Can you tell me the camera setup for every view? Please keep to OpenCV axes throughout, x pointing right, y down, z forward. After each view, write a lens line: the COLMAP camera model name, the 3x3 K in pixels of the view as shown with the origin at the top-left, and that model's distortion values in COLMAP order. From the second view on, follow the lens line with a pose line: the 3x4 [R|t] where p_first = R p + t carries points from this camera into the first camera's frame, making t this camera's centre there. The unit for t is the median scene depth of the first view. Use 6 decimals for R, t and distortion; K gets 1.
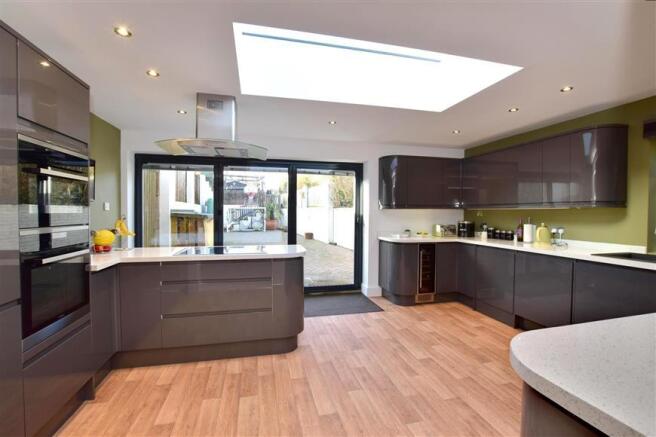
lens RADIAL K [[292.4, 0, 327.2], [0, 292.4, 218.3], [0, 0, 1]] dist [0.001315, -0.000305]
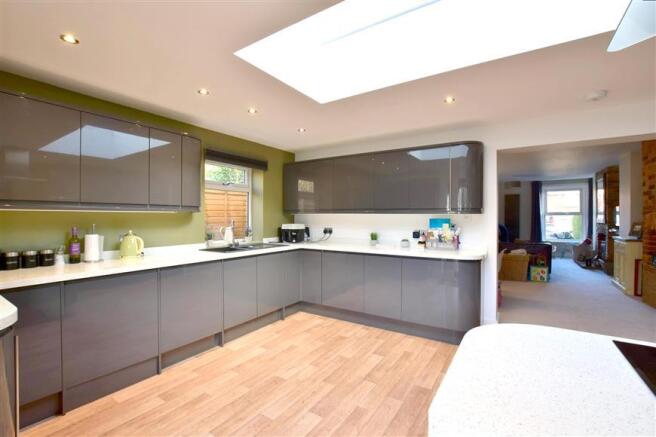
lens RADIAL K [[292.4, 0, 327.8], [0, 292.4, 219.4], [0, 0, 1]] dist [0.001315, -0.000305]
pose [[-0.673634, -0.008483, 0.739017, -0.175750], [0.010289, 0.999730, 0.020854, -0.023167], [-0.738994, 0.021652, -0.673364, 1.099030]]
